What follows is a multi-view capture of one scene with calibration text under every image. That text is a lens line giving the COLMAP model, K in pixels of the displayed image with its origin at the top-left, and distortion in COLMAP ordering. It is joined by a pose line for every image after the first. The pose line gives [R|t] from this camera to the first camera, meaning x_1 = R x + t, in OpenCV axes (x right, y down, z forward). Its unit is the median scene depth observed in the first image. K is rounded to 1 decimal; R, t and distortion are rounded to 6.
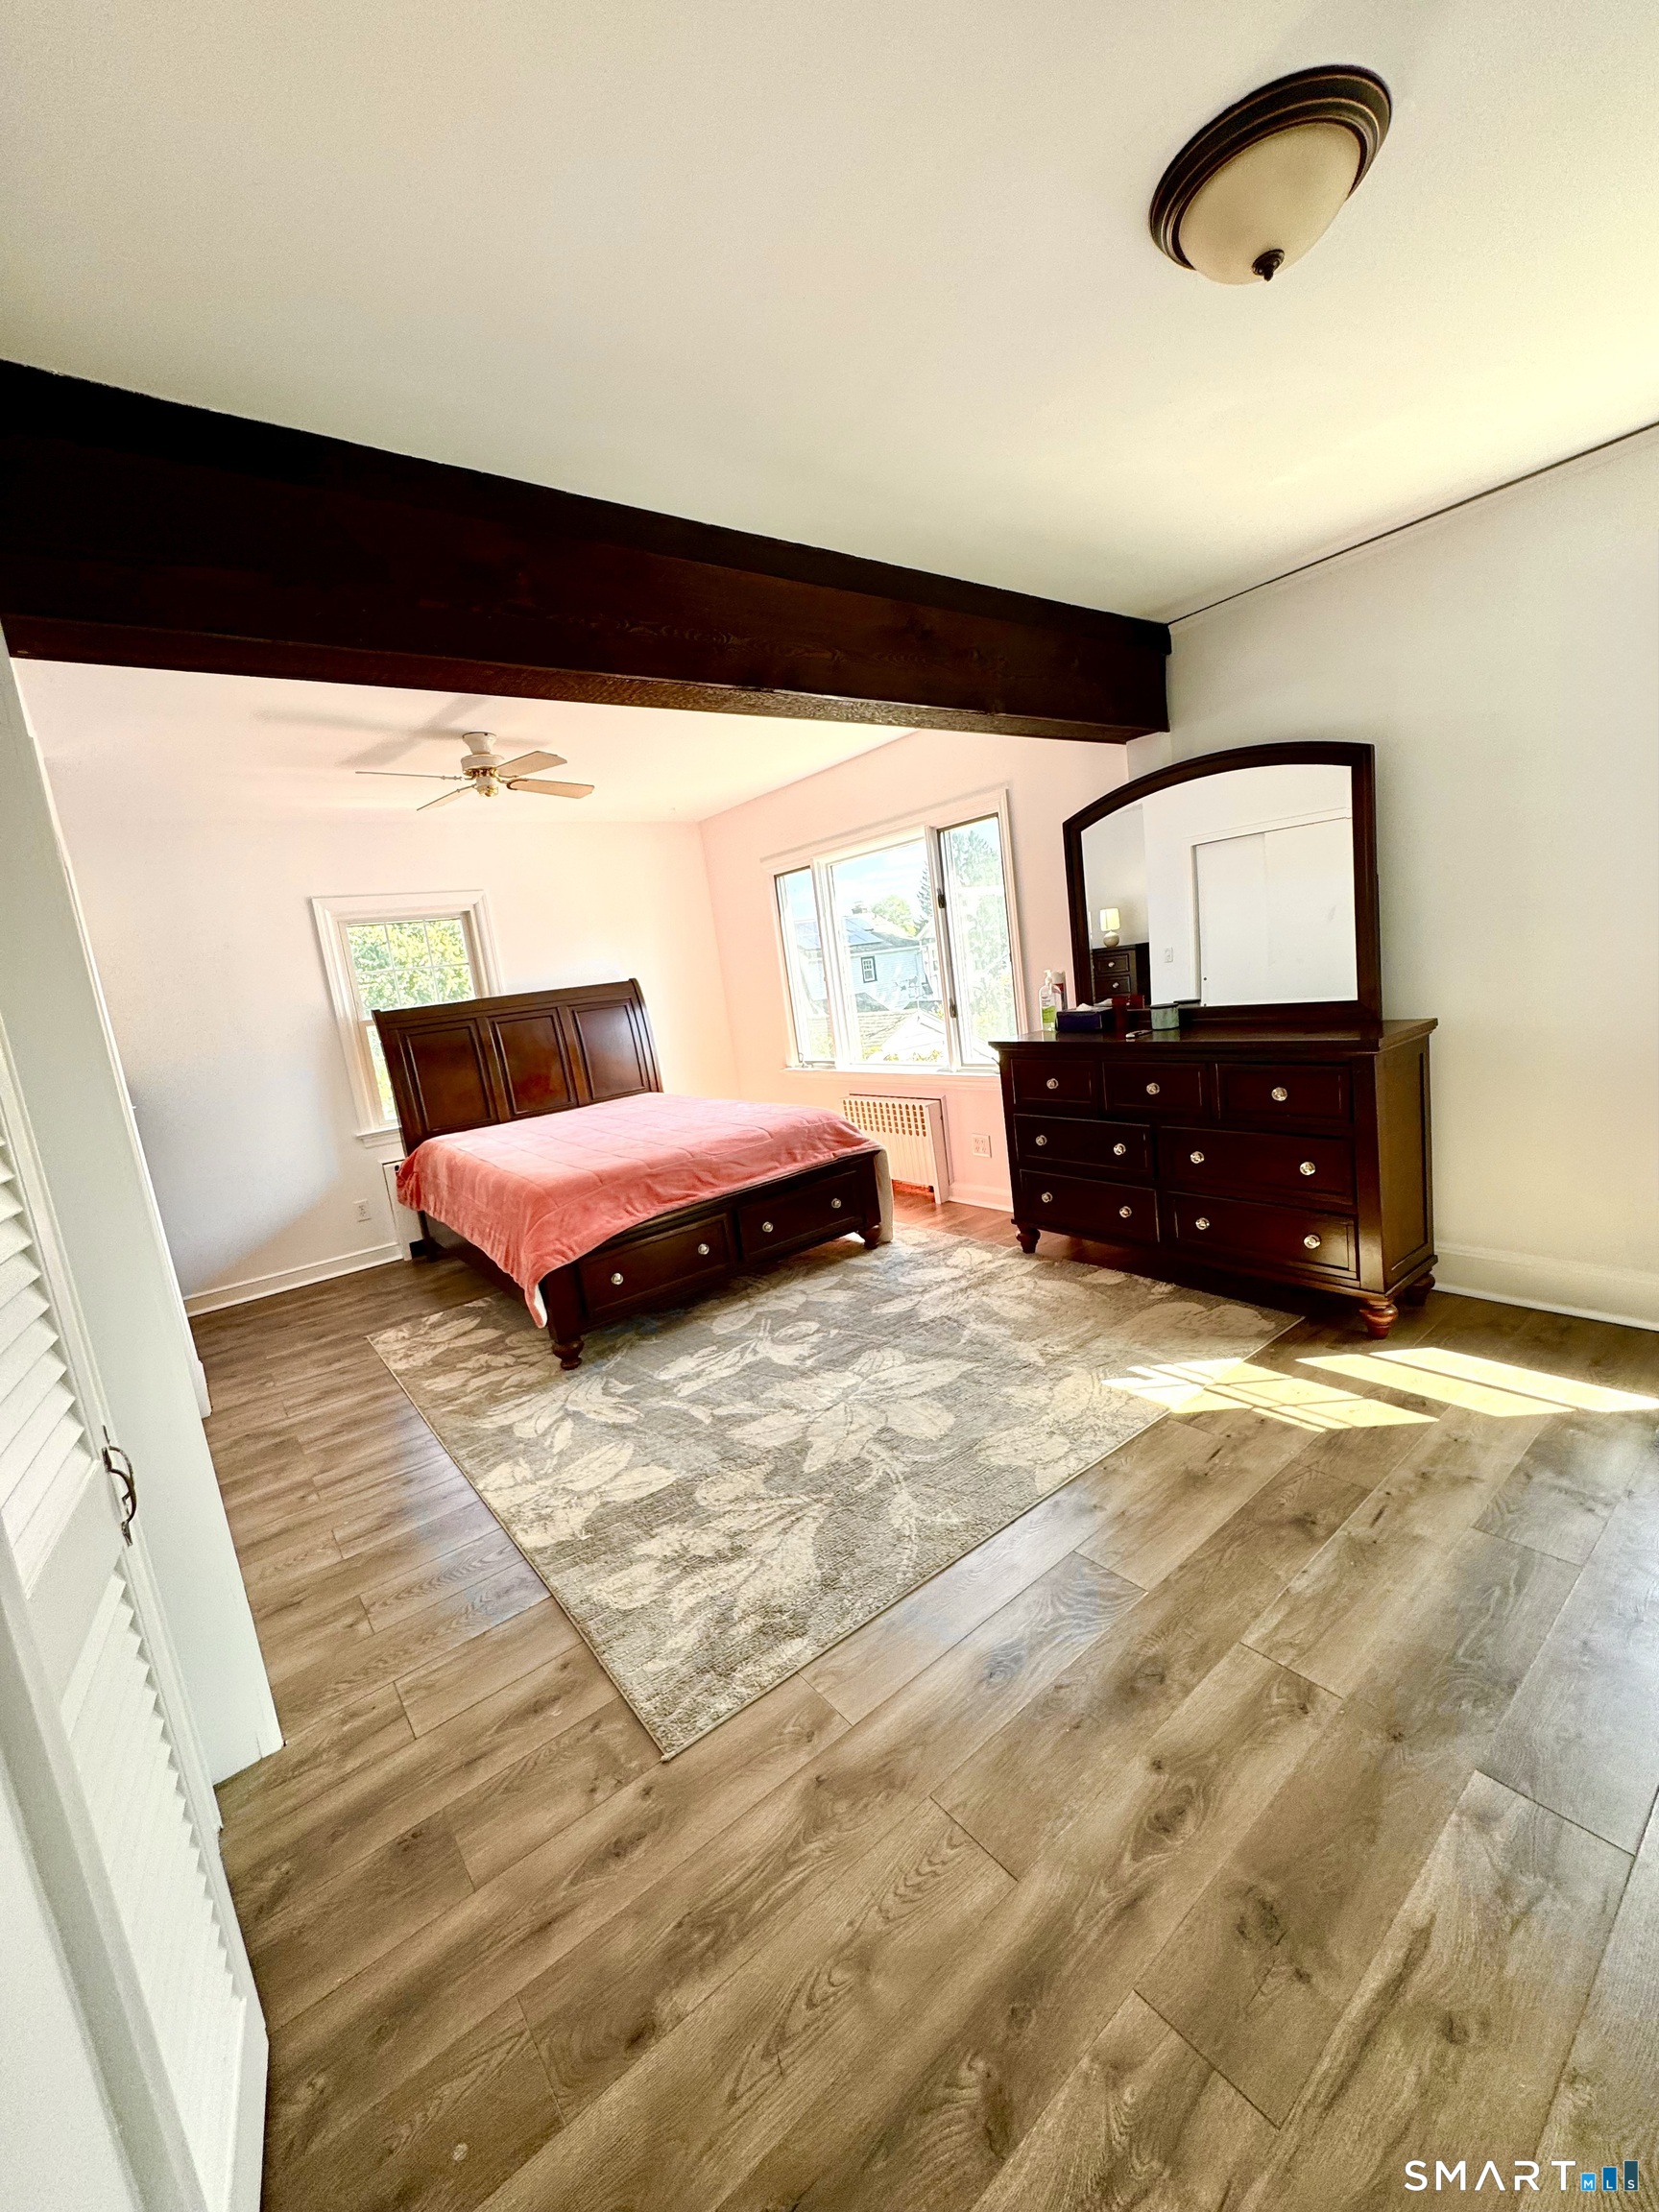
lens RADIAL K [[884.9, 0, 833.1], [0, 884.9, 1107.7], [0, 0, 1]] dist [-0.000047, 0.000221]
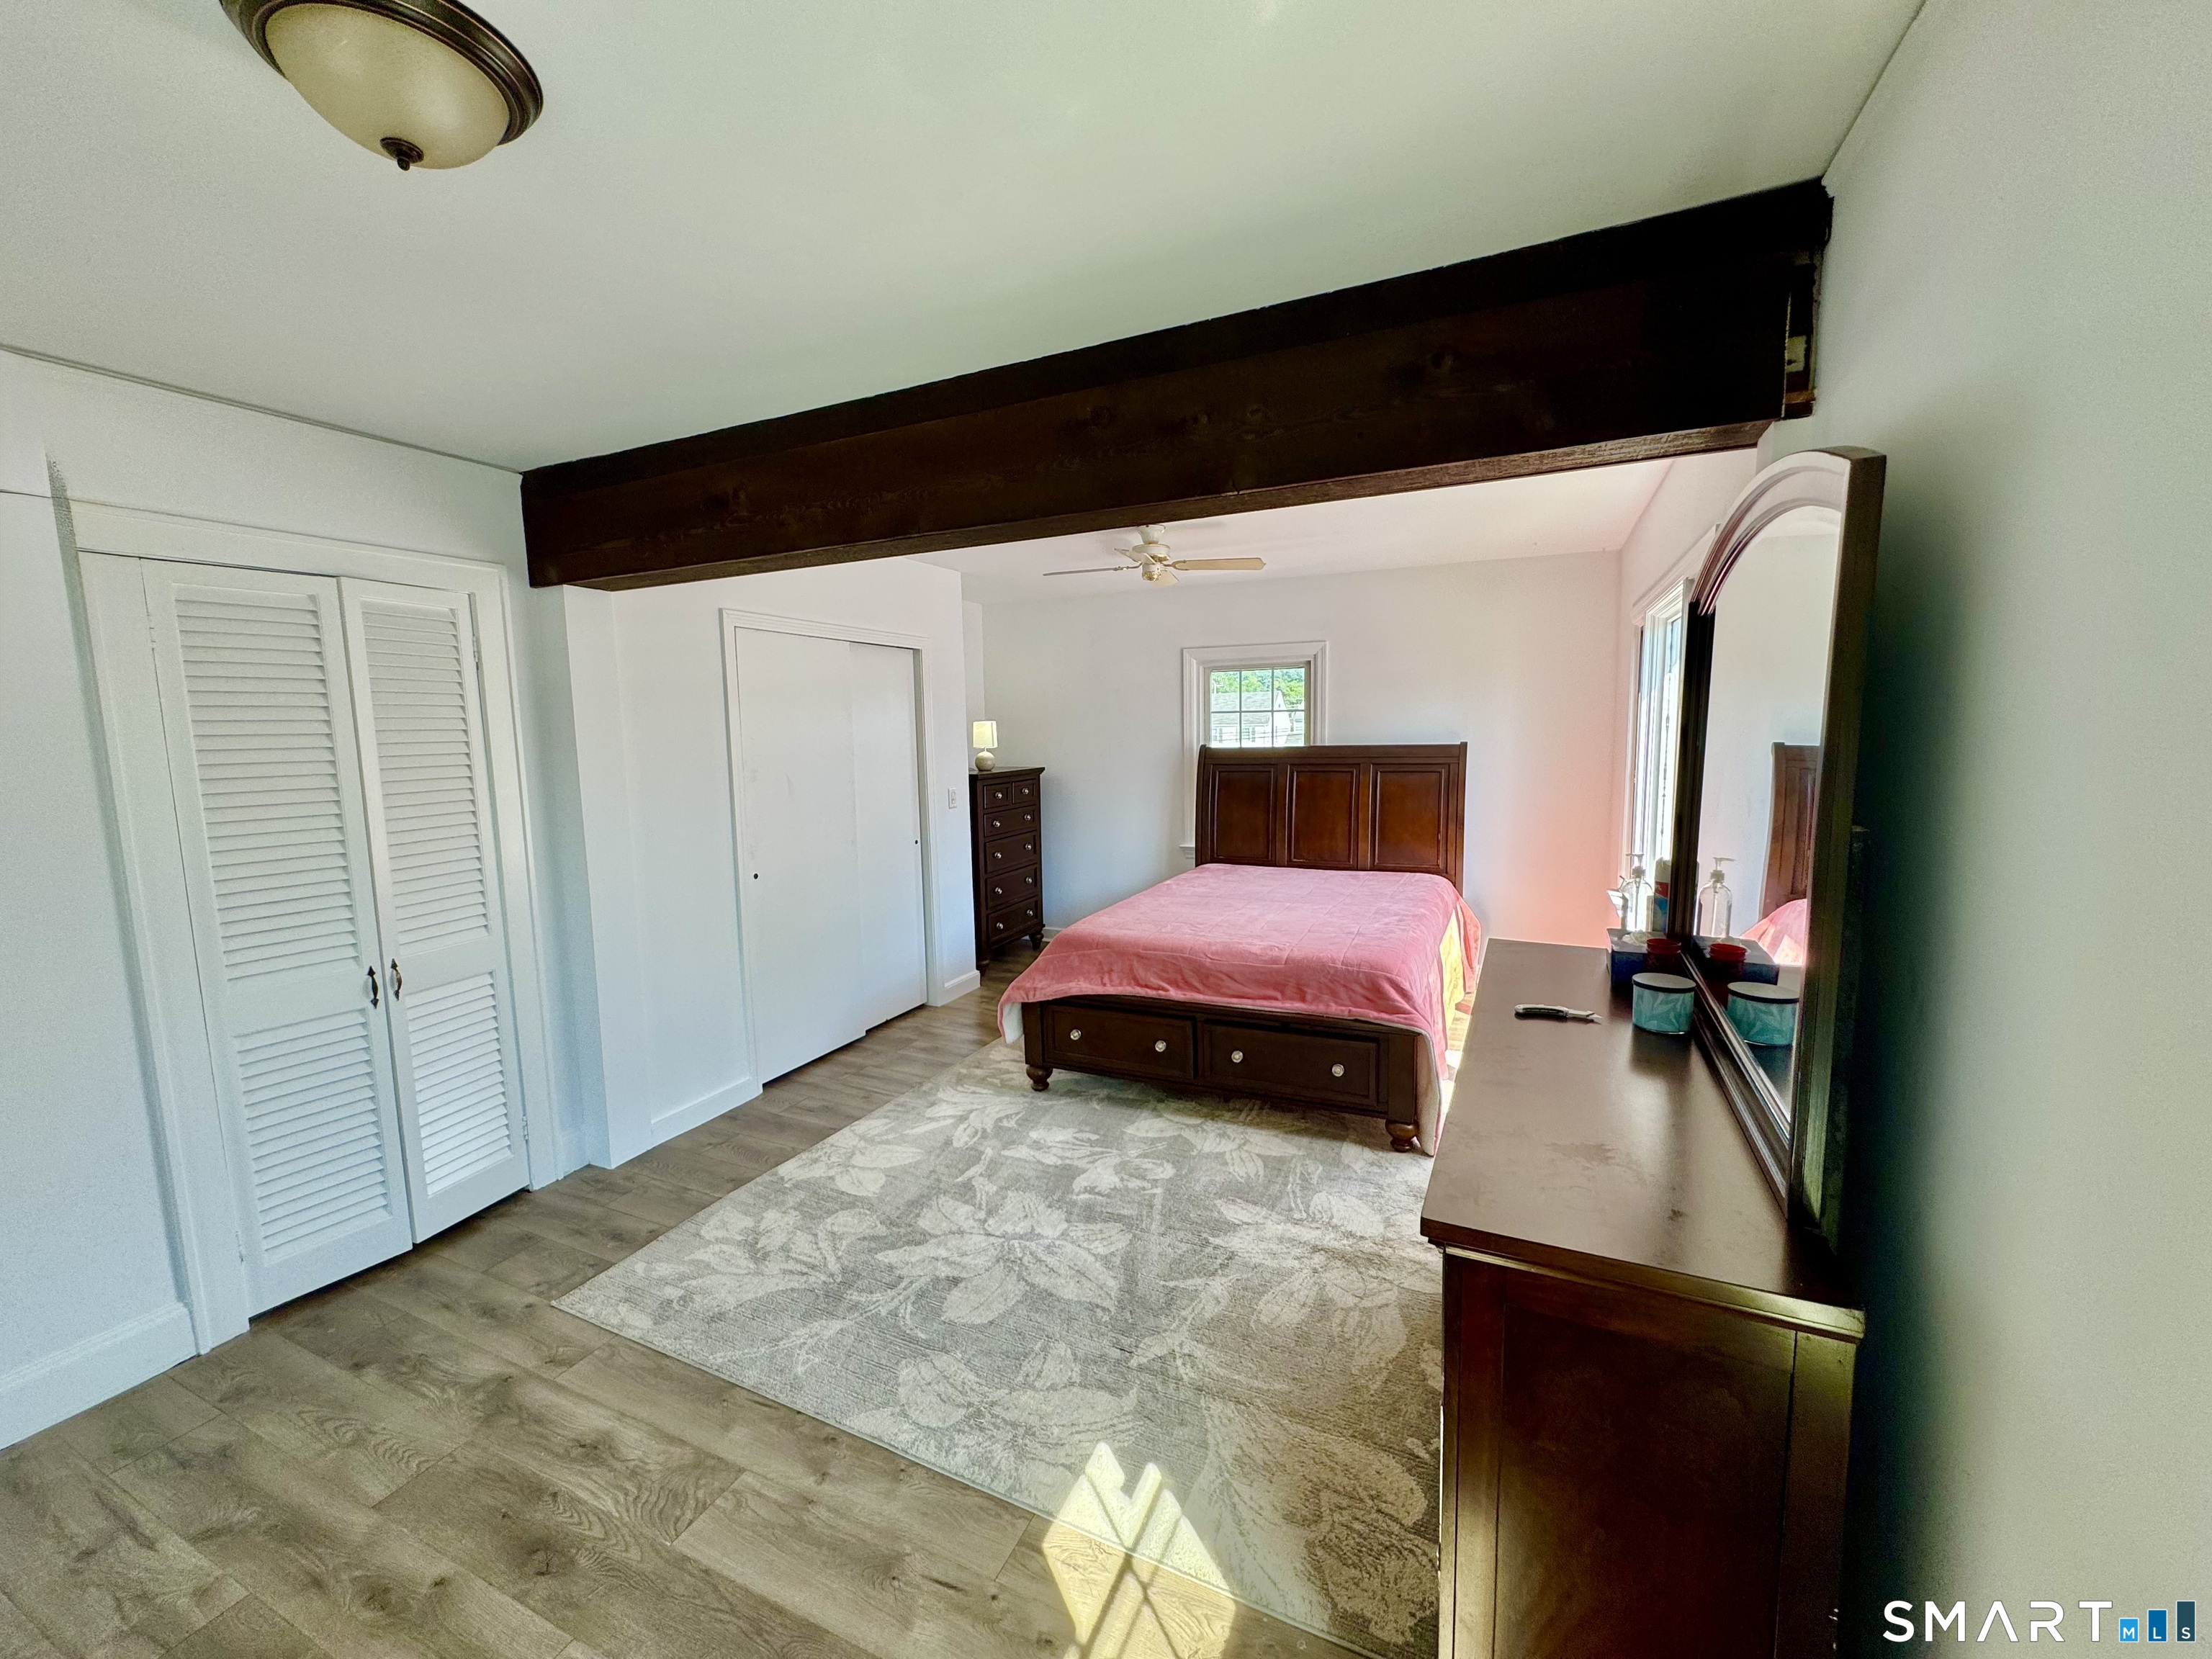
lens RADIAL K [[884.9, 0, 1109.1], [0, 884.9, 829.1], [0, 0, 1]] dist [-0.000047, 0.000221]
pose [[0.449373, 0.214928, -0.867104, 0.772031], [-0.179041, 0.972602, 0.148290, -0.257759], [0.875219, 0.088609, 0.475542, 0.572775]]
